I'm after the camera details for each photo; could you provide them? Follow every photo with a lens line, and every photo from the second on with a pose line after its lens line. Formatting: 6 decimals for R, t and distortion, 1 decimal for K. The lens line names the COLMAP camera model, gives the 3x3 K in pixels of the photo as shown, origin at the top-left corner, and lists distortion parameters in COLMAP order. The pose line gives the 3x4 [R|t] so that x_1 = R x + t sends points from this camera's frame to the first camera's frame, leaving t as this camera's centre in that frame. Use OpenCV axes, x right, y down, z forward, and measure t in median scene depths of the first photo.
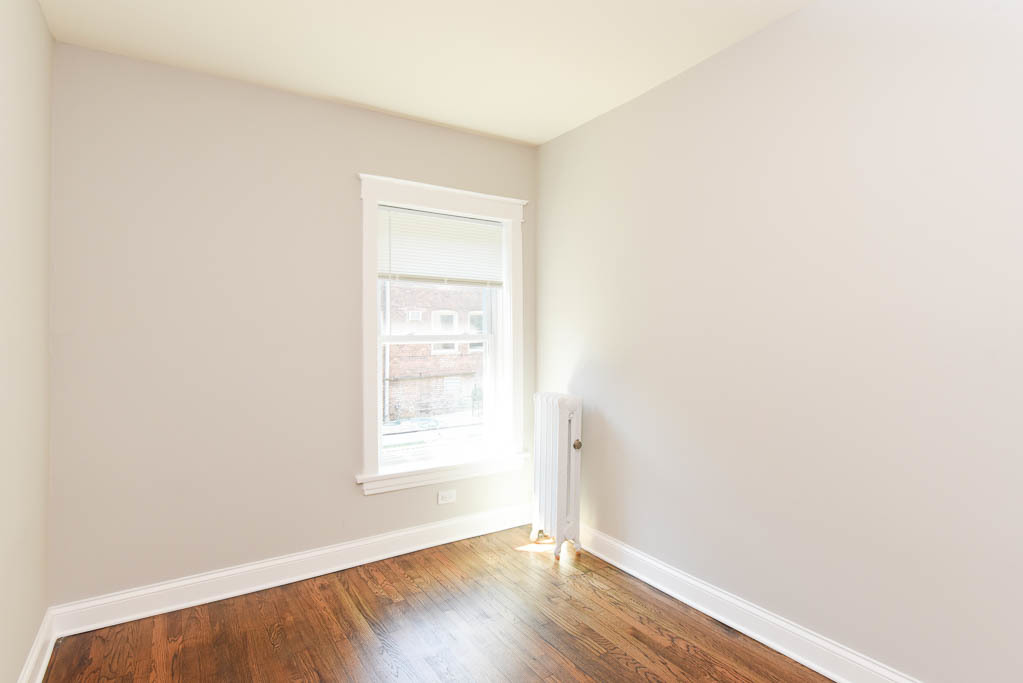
lens RADIAL K [[527.6, 0, 510.8], [0, 527.6, 321.1], [0, 0, 1]] dist [0.012518, -0.013106]
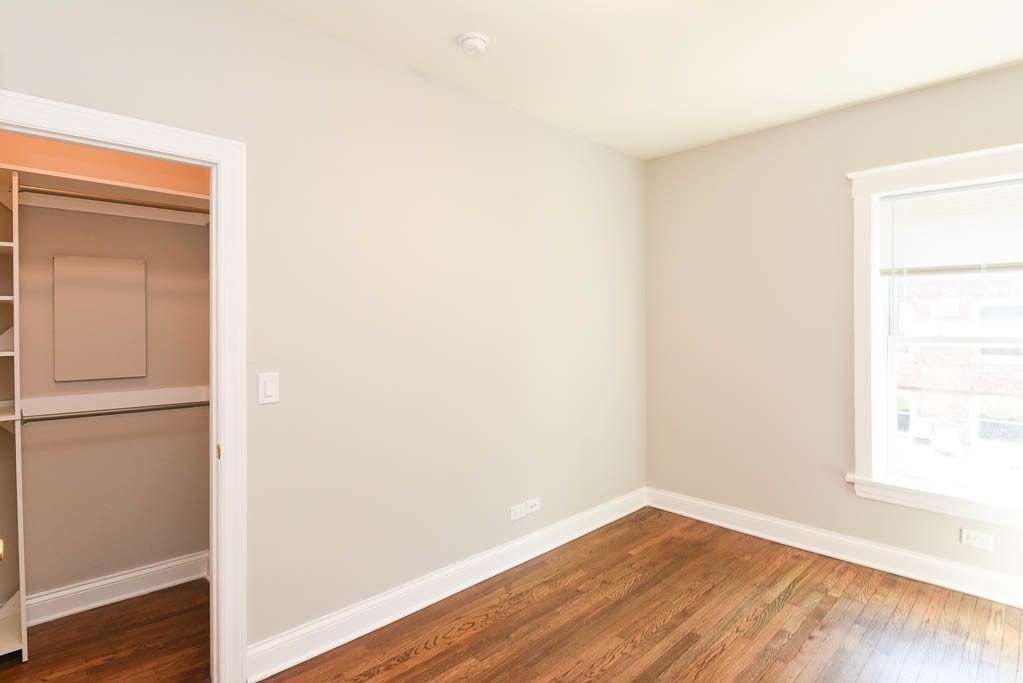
lens RADIAL K [[527.6, 0, 510.8], [0, 527.6, 321.1], [0, 0, 1]] dist [0.012518, -0.013106]
pose [[0.184439, -0.009006, -0.982803, 0.610812], [0.016087, 0.999852, -0.006143, -0.004537], [0.982712, -0.014678, 0.184556, 0.185772]]
